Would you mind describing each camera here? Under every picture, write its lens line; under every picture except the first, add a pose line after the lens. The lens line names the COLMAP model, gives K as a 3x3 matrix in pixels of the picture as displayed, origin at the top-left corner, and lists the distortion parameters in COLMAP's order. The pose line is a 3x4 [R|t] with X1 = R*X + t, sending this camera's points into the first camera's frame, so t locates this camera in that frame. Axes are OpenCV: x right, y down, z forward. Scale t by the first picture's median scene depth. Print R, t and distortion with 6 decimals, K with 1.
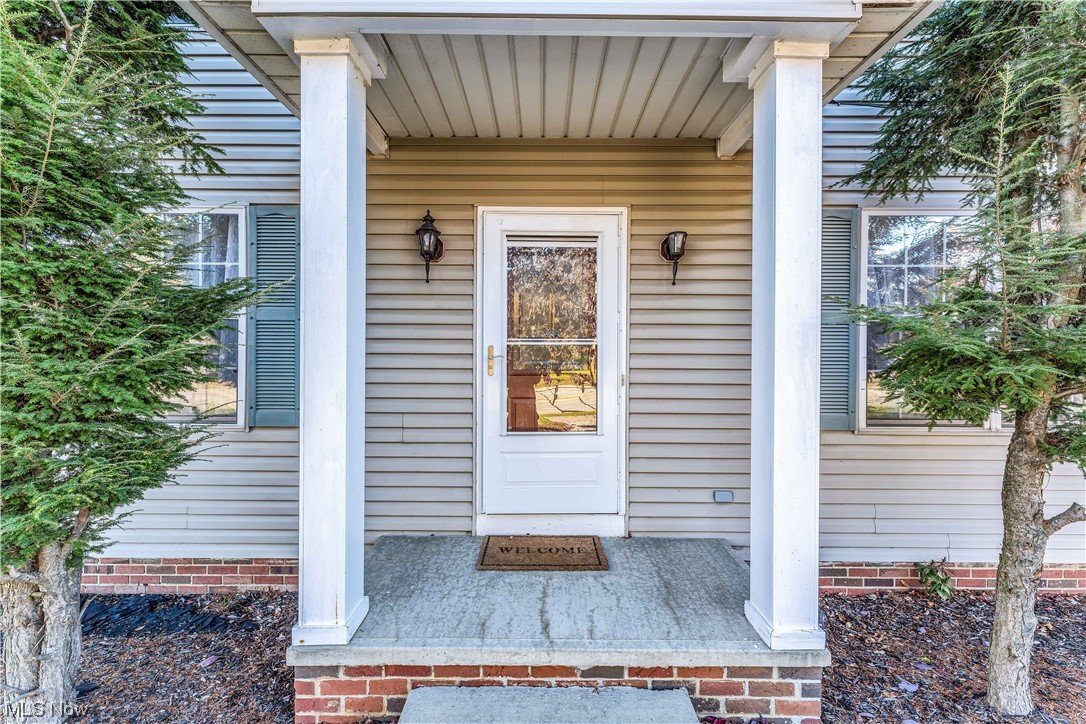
lens RADIAL K [[422.3, 0, 540.8], [0, 422.3, 358.8], [0, 0, 1]] dist [0.000953, 0.000060]
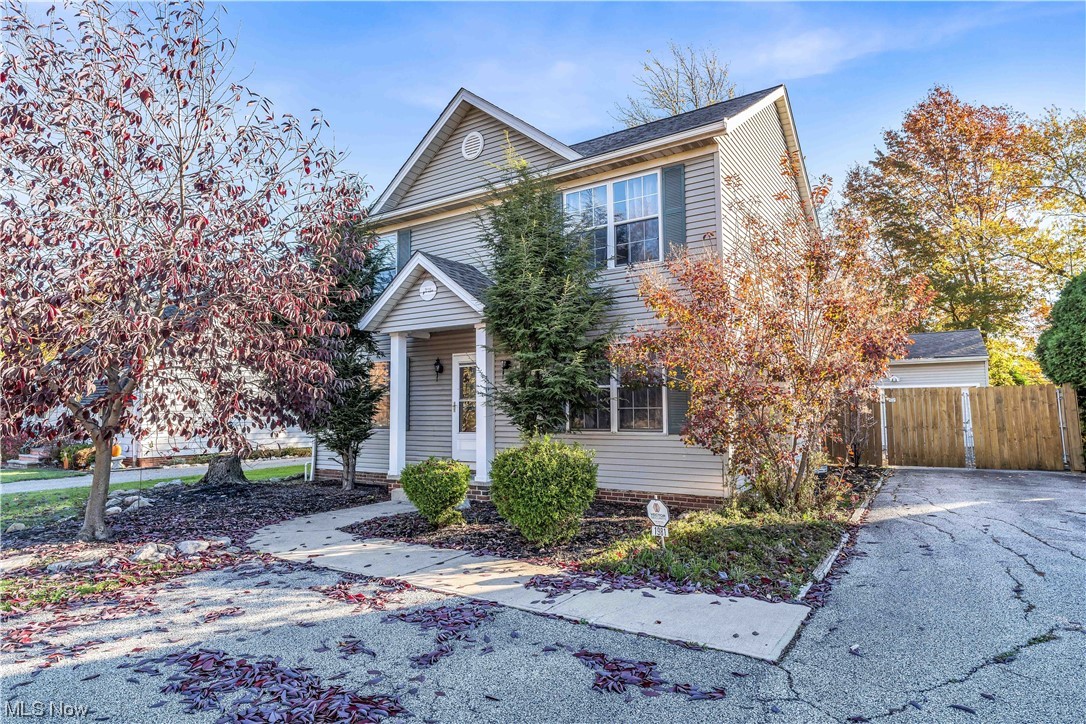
lens RADIAL K [[599.0, 0, 544.1], [0, 599.0, 361.9], [0, 0, 1]] dist [-0.002492, -0.000908]
pose [[0.839110, -0.056783, -0.540990, 2.656820], [0.010608, 0.996056, -0.088094, 0.065052], [0.543858, 0.068182, 0.836403, -2.139293]]
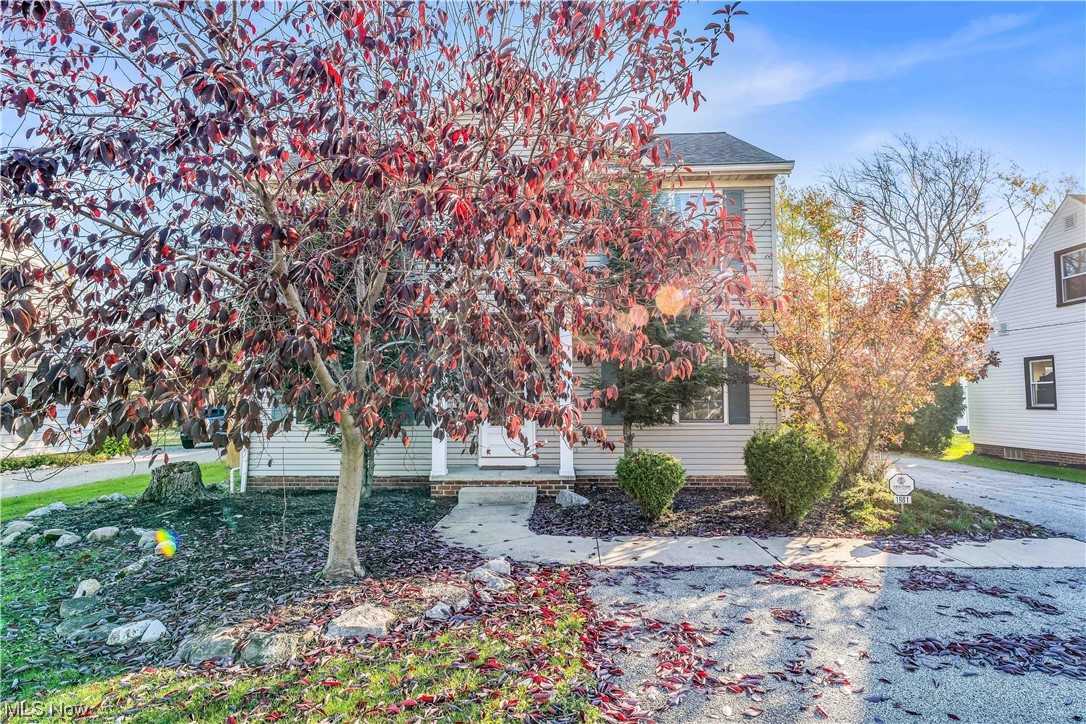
lens RADIAL K [[599.0, 0, 544.1], [0, 599.0, 361.0], [0, 0, 1]] dist [-0.002492, -0.000908]
pose [[0.999275, -0.012639, -0.035910, 0.399280], [0.009877, 0.997055, -0.076057, 0.057622], [0.036765, 0.075647, 0.996457, -2.810592]]
